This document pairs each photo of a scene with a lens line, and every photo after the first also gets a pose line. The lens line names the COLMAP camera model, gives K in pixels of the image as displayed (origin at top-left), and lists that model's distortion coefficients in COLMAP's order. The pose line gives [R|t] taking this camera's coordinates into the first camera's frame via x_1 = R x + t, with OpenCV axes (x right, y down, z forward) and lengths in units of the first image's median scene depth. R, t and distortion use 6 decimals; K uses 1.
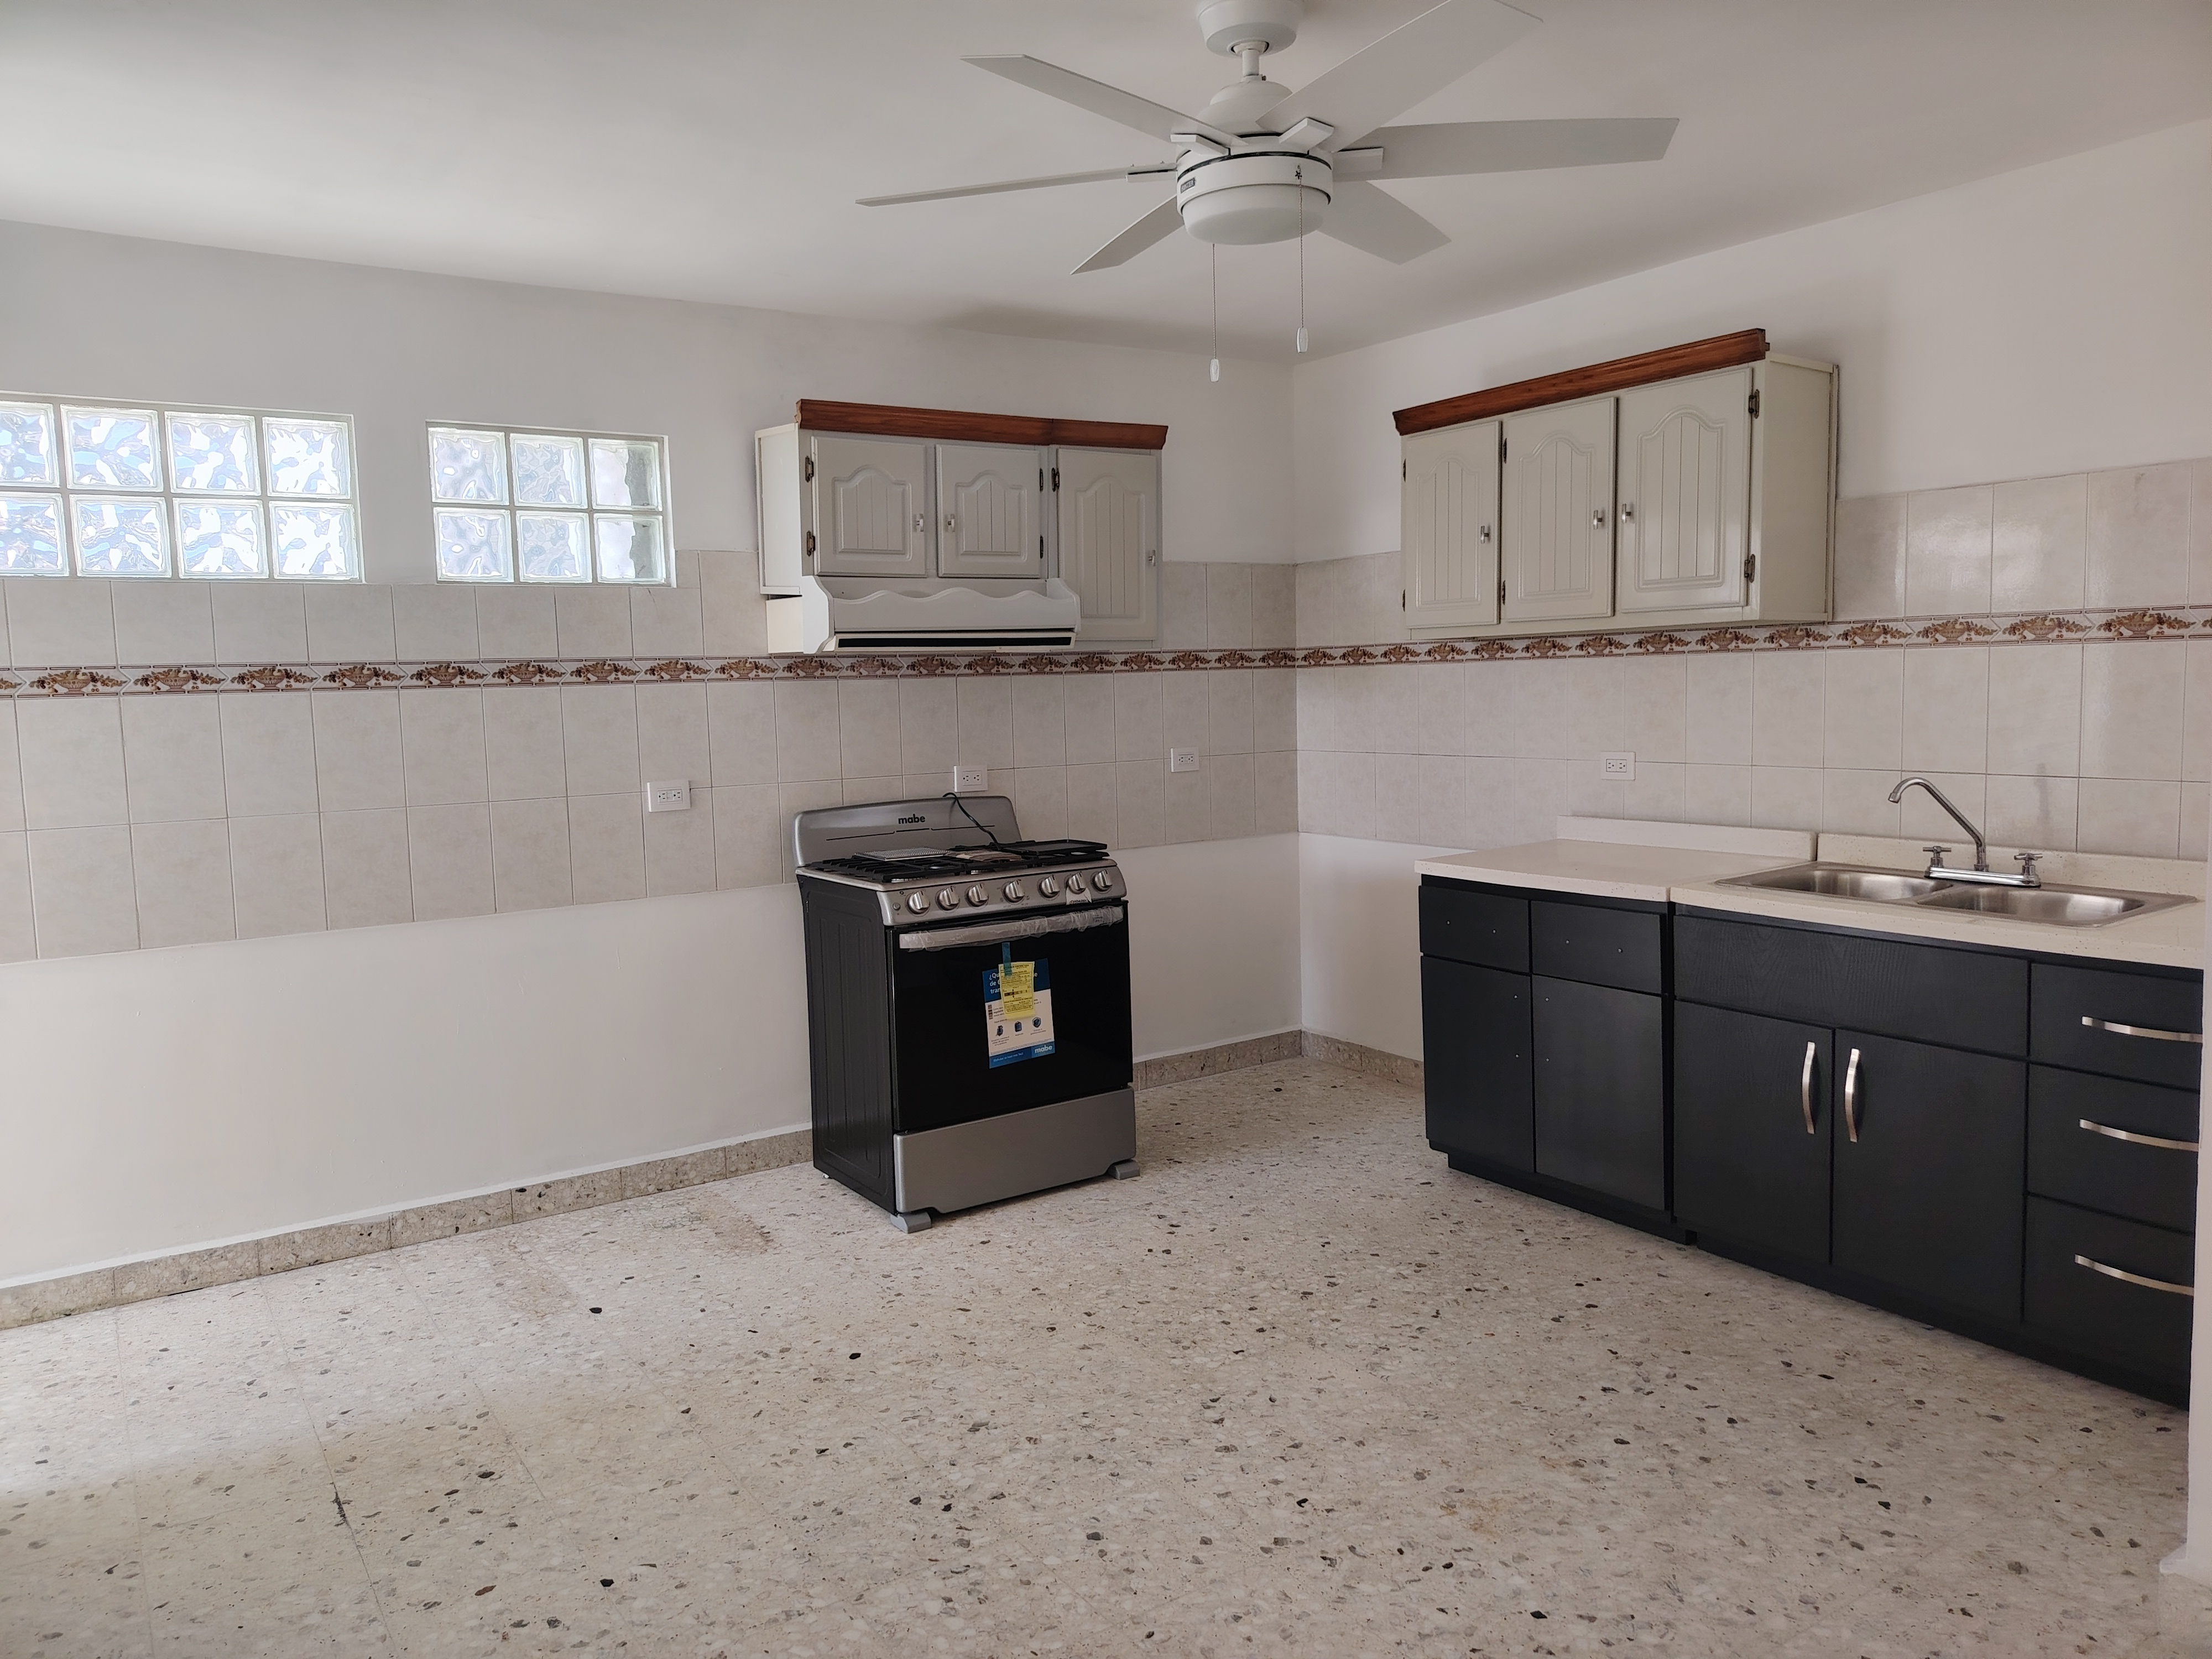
lens RADIAL K [[1553.2, 0, 1086.0], [0, 1553.2, 813.8], [0, 0, 1]] dist [0.044483, -0.044456]
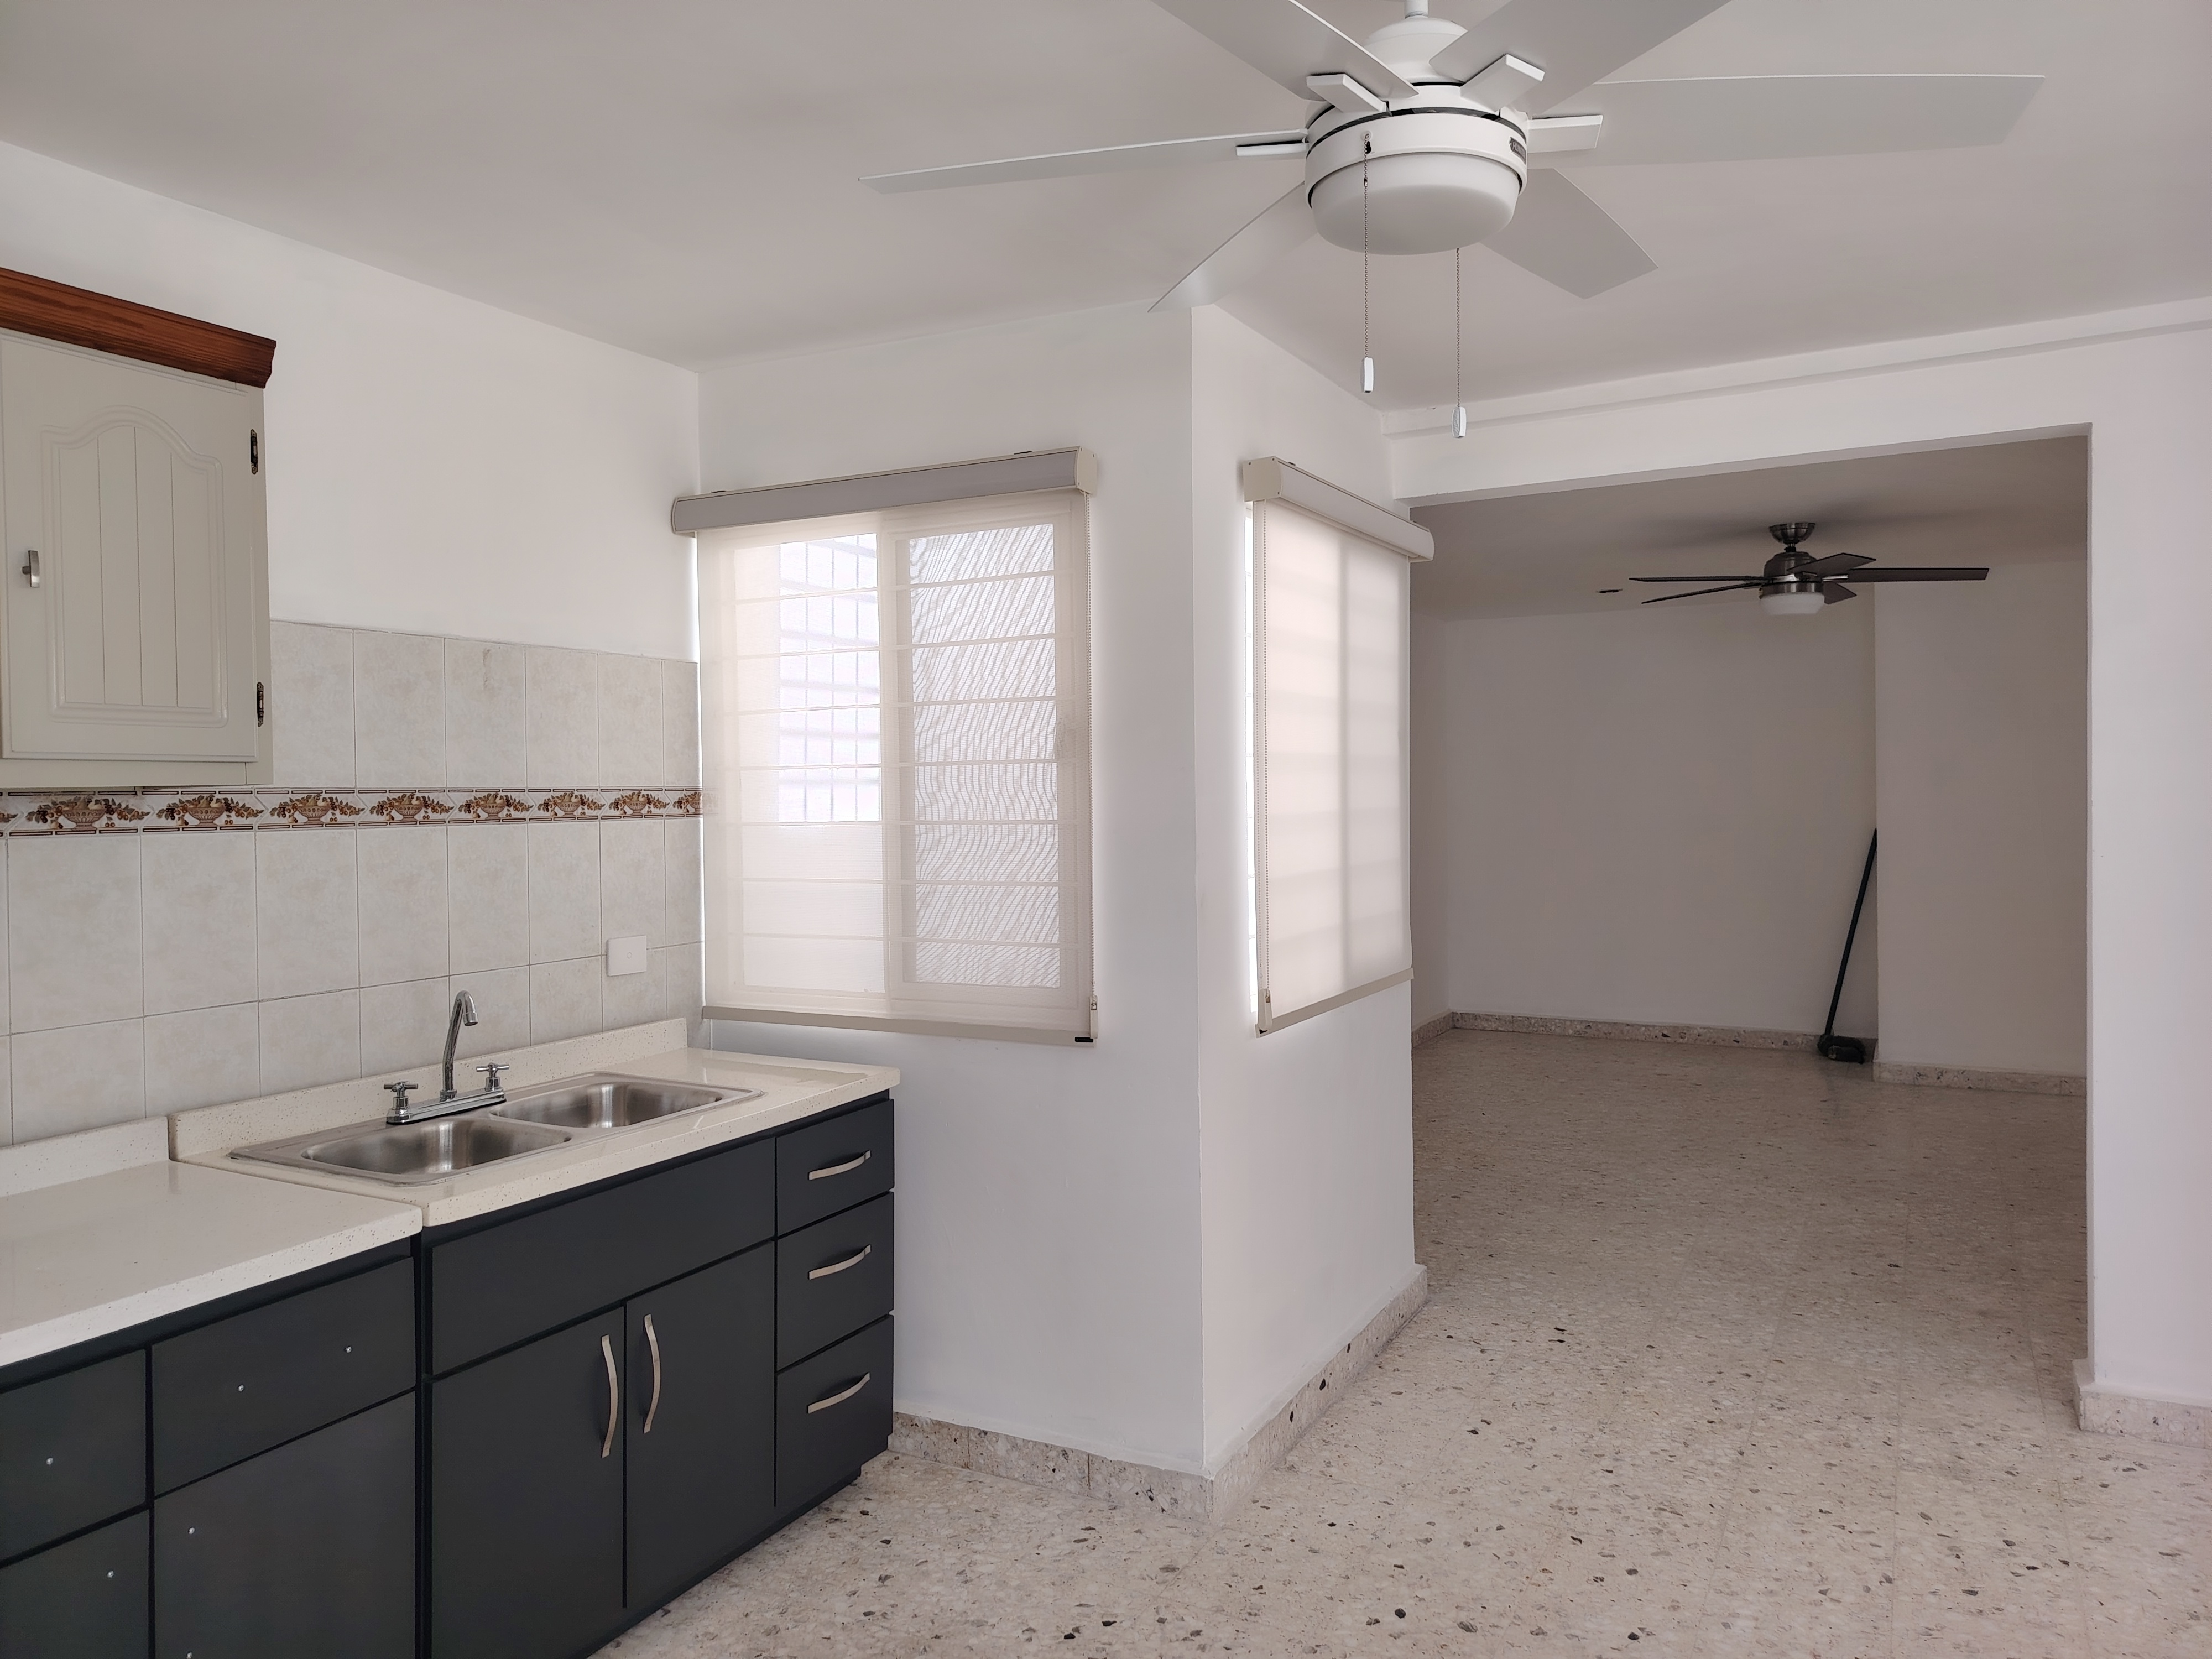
lens RADIAL K [[1553.2, 0, 1108.2], [0, 1553.2, 827.1], [0, 0, 1]] dist [0.044483, -0.044456]
pose [[-0.485774, 0.013106, 0.873986, -0.265379], [0.101158, 0.994012, 0.041319, -0.087533], [-0.868211, 0.108482, -0.484191, 0.904020]]
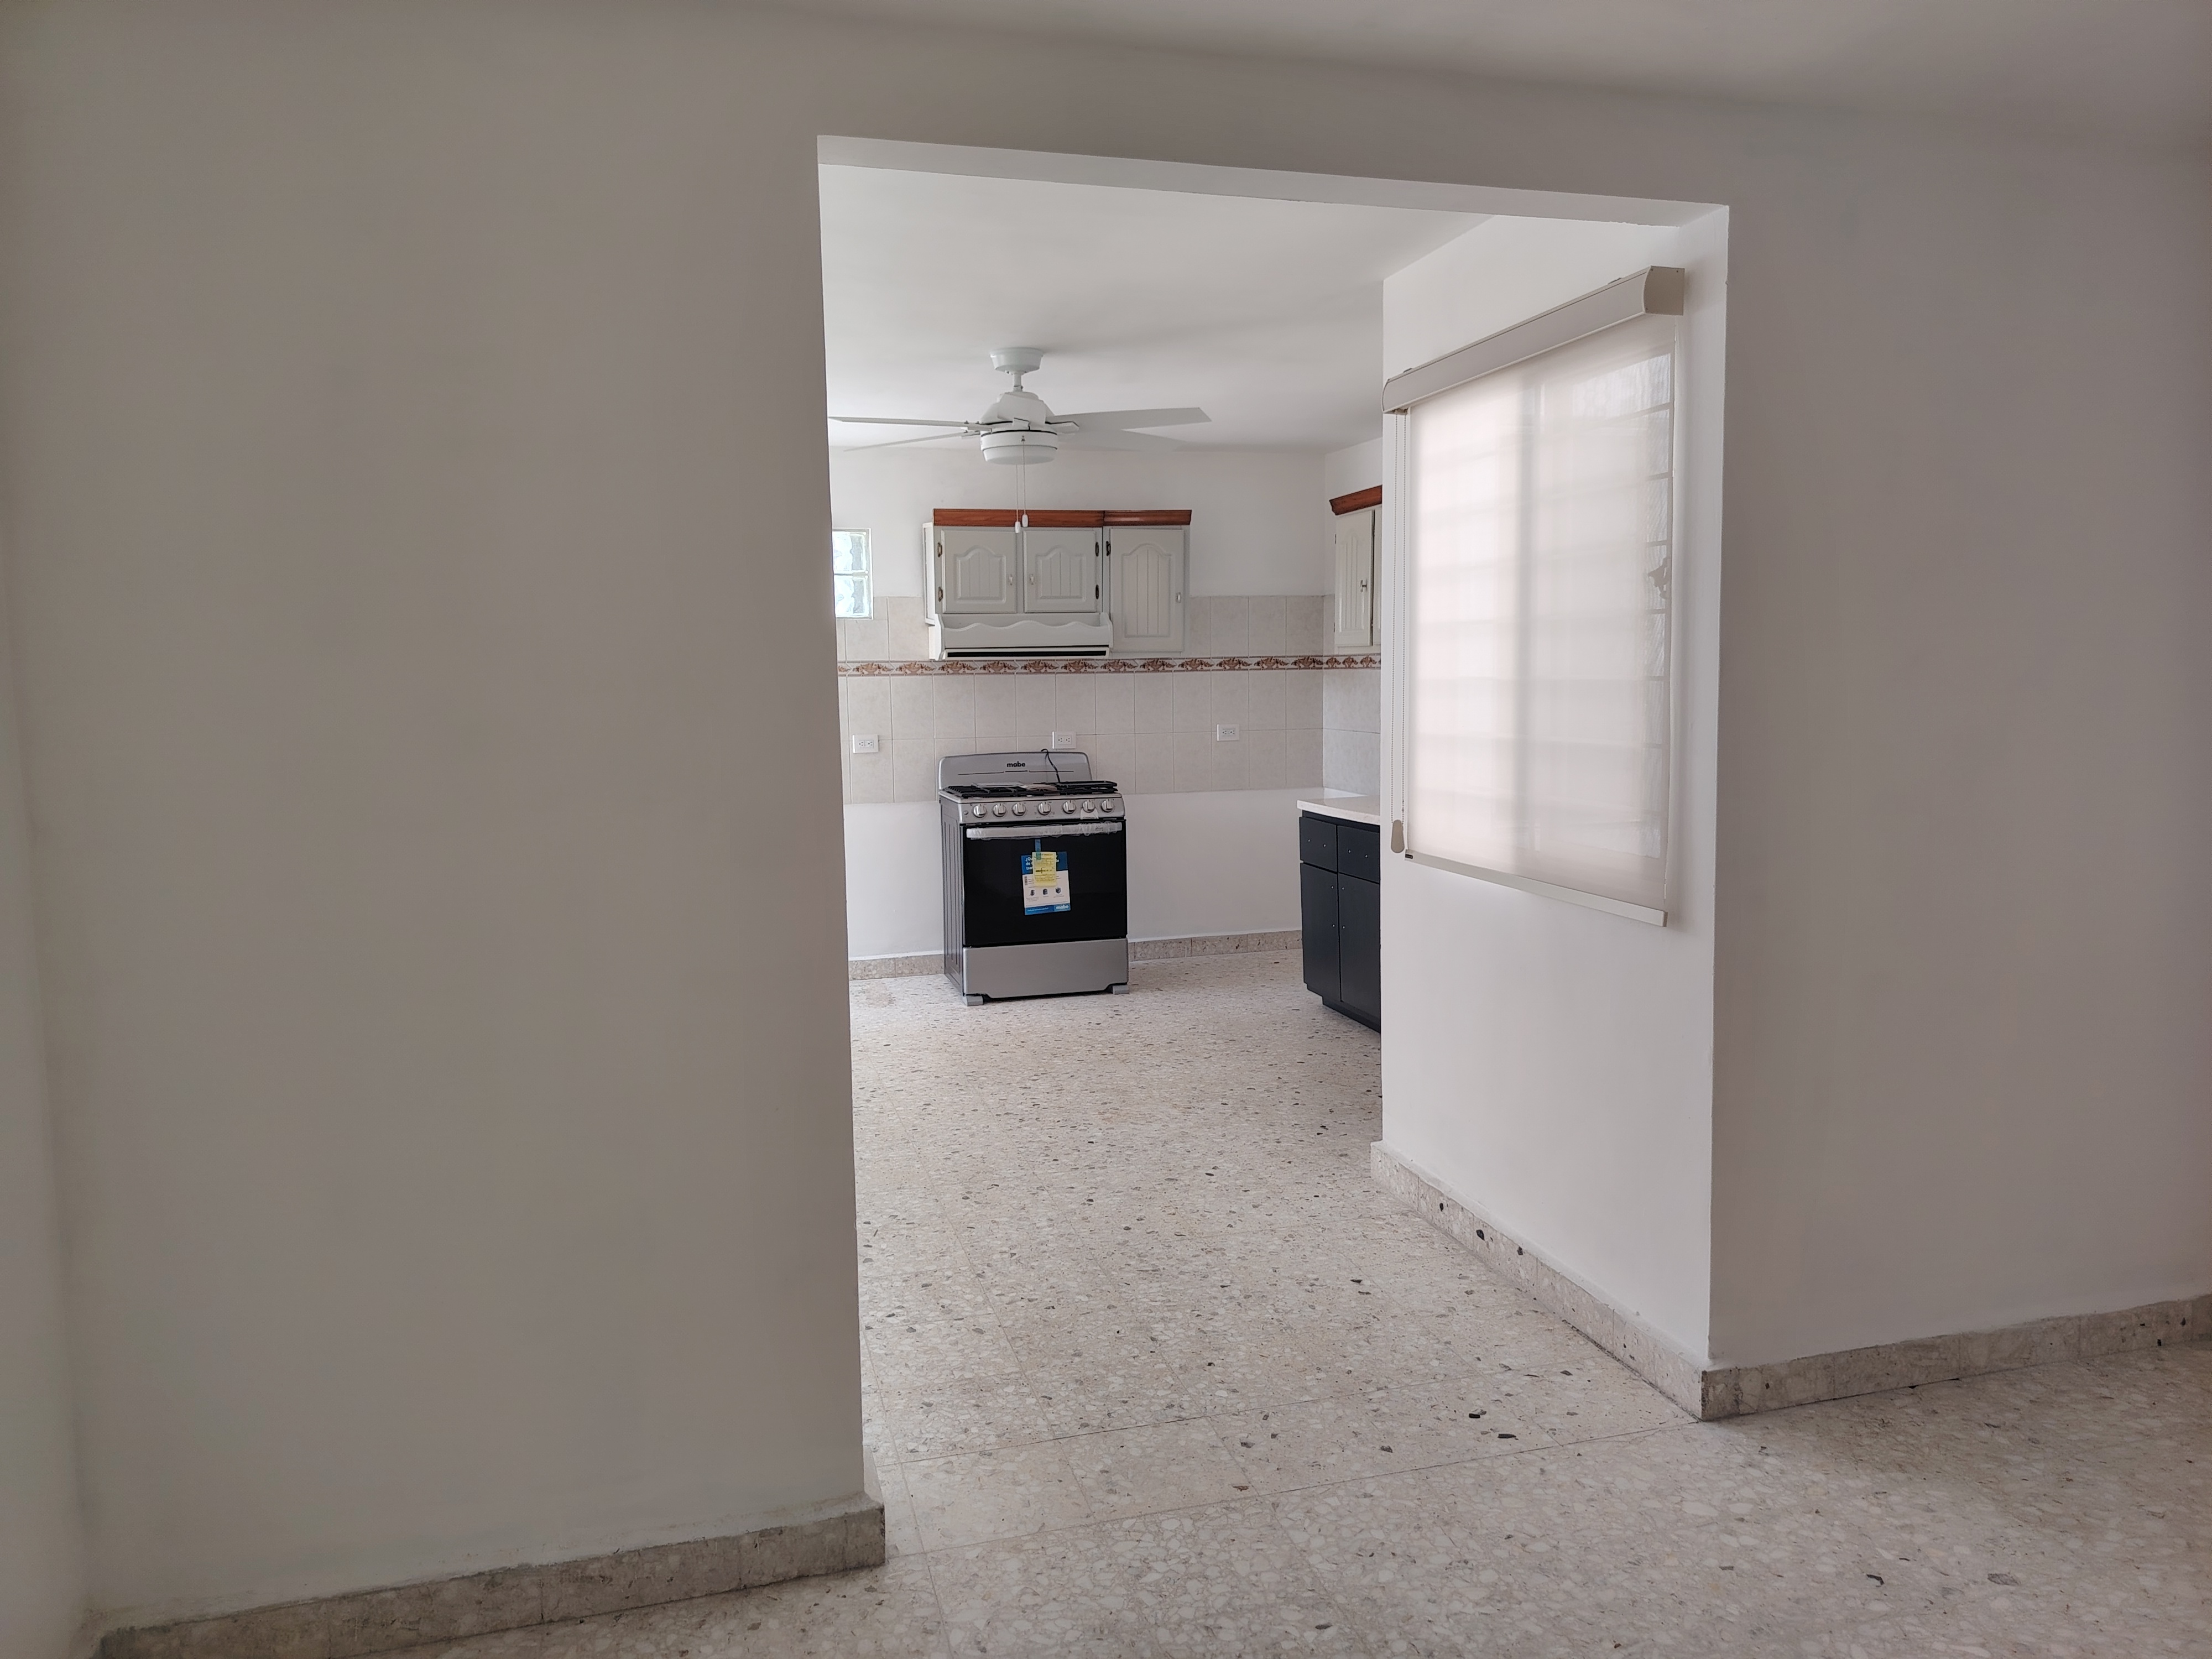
lens RADIAL K [[1553.2, 0, 1085.4], [0, 1553.2, 824.1], [0, 0, 1]] dist [0.044483, -0.044456]
pose [[0.945936, 0.046366, -0.321022, 0.511680], [-0.039508, 0.998831, 0.027848, 0.019158], [0.321938, -0.013659, 0.946662, -0.522368]]
